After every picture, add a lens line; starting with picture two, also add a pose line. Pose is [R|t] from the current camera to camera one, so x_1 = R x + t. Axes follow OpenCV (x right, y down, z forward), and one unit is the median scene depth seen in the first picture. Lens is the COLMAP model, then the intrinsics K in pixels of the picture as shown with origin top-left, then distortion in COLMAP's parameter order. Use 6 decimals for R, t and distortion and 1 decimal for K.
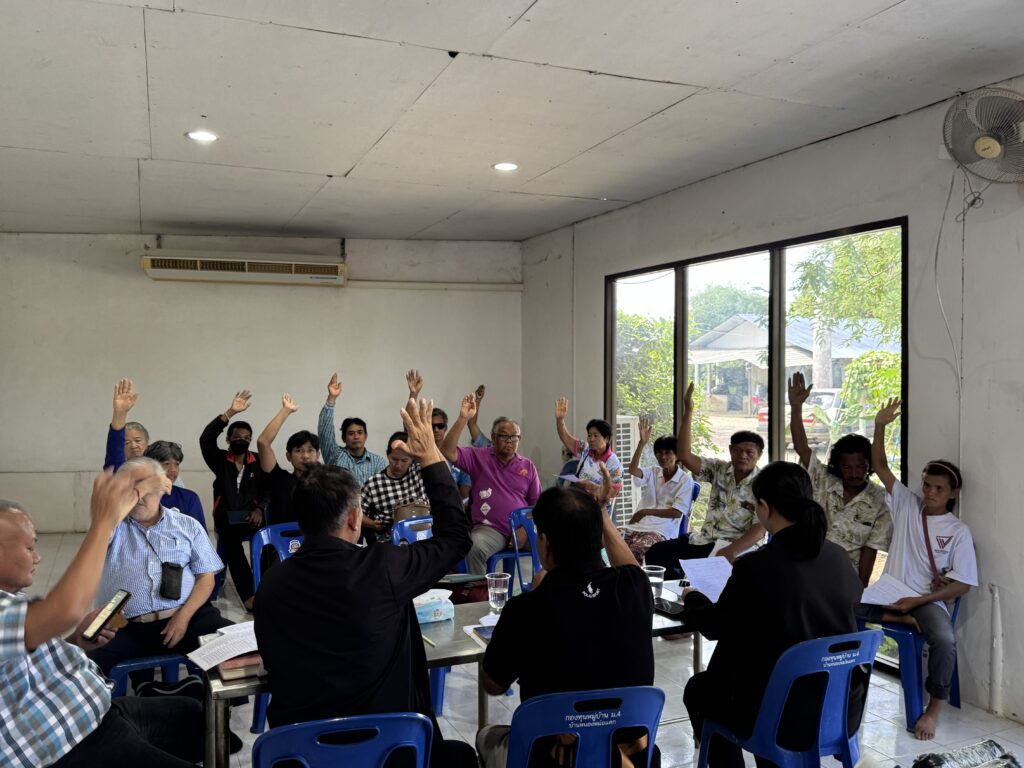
lens RADIAL K [[829.5, 0, 486.3], [0, 829.5, 388.3], [0, 0, 1]] dist [0.057281, -0.089902]
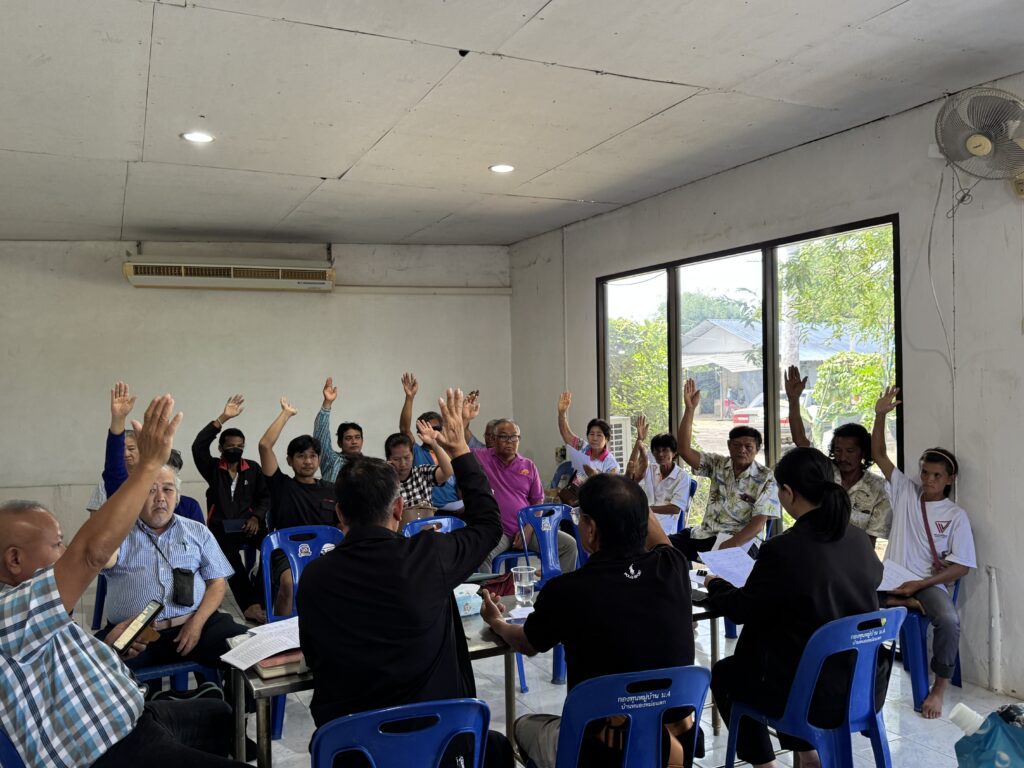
lens RADIAL K [[829.5, 0, 508.4], [0, 829.5, 388.4], [0, 0, 1]] dist [0.057281, -0.089902]
pose [[0.998097, -0.017362, 0.059167, -0.027004], [0.017972, 0.999791, -0.009791, 0.007706], [-0.058984, 0.010836, 0.998200, -0.001553]]
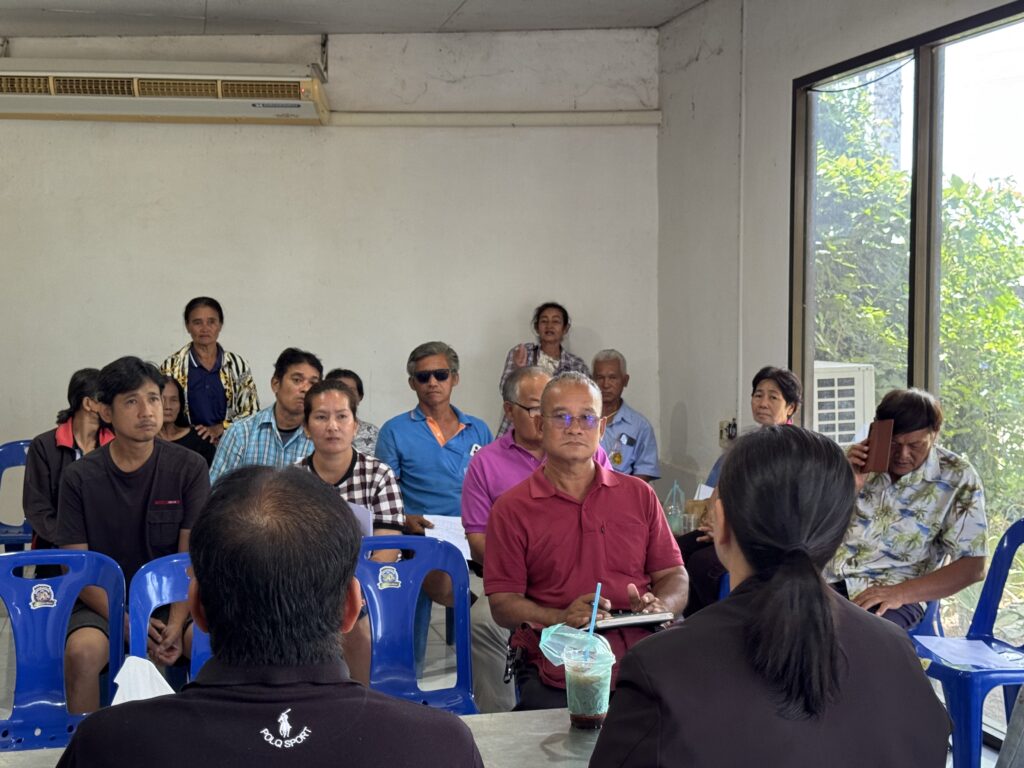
lens RADIAL K [[1426.0, 0, 498.5], [0, 1426.0, 379.1], [0, 0, 1]] dist [0.105703, 0.000000]
pose [[0.987503, 0.005576, -0.157503, 0.110704], [-0.001047, 0.999584, 0.028827, 0.020498], [0.157598, -0.028302, 0.987098, 0.121777]]
